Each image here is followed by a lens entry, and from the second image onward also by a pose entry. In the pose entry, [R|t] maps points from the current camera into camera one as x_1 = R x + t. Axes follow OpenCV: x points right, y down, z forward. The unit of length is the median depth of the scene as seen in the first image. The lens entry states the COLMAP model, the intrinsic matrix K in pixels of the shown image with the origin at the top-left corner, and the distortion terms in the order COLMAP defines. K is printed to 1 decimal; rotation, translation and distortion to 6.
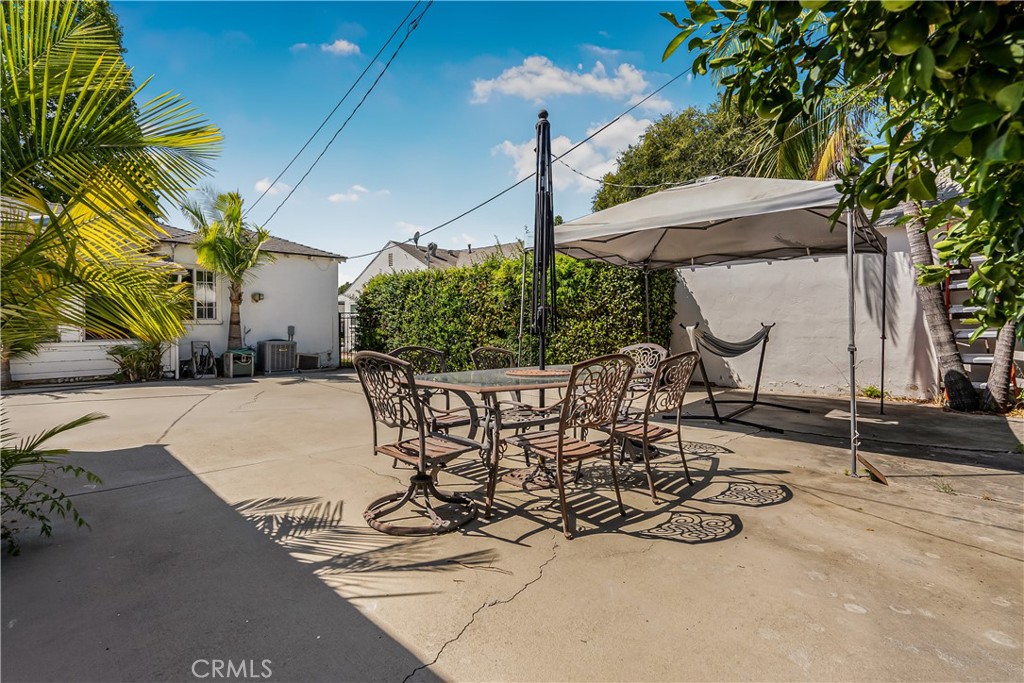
lens RADIAL K [[491.0, 0, 523.0], [0, 491.0, 324.0], [0, 0, 1]] dist [0.004924, -0.004339]
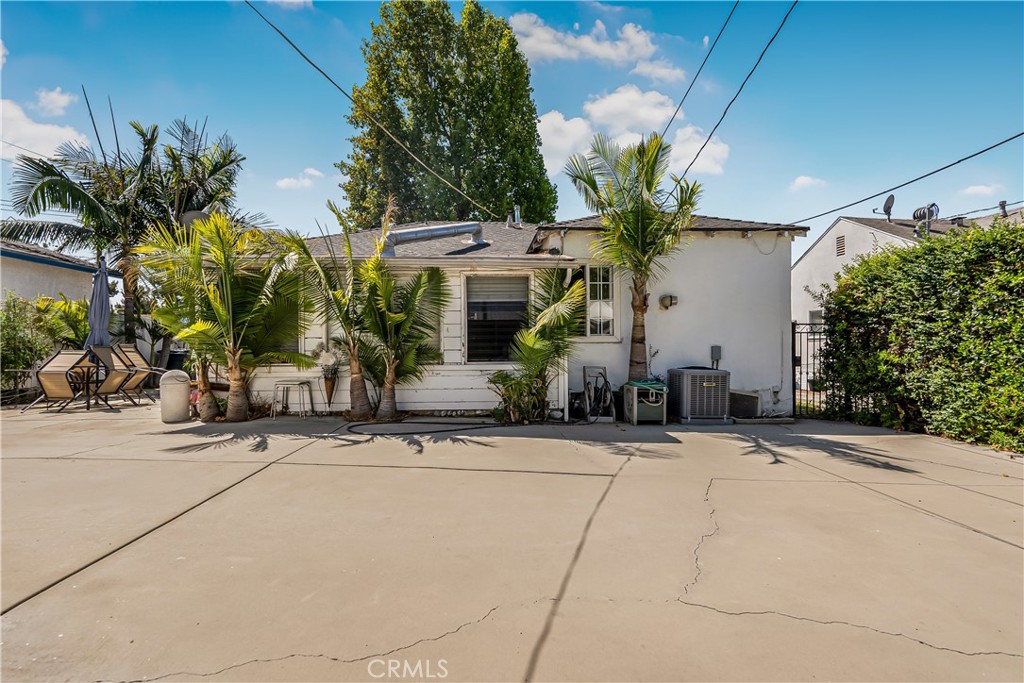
lens RADIAL K [[502.6, 0, 512.2], [0, 502.6, 343.8], [0, 0, 1]] dist [-0.000599, -0.000060]
pose [[0.741479, -0.002179, -0.670972, -0.253370], [-0.002997, 0.999974, -0.006560, 0.007302], [0.670969, 0.006874, 0.741454, 0.376584]]
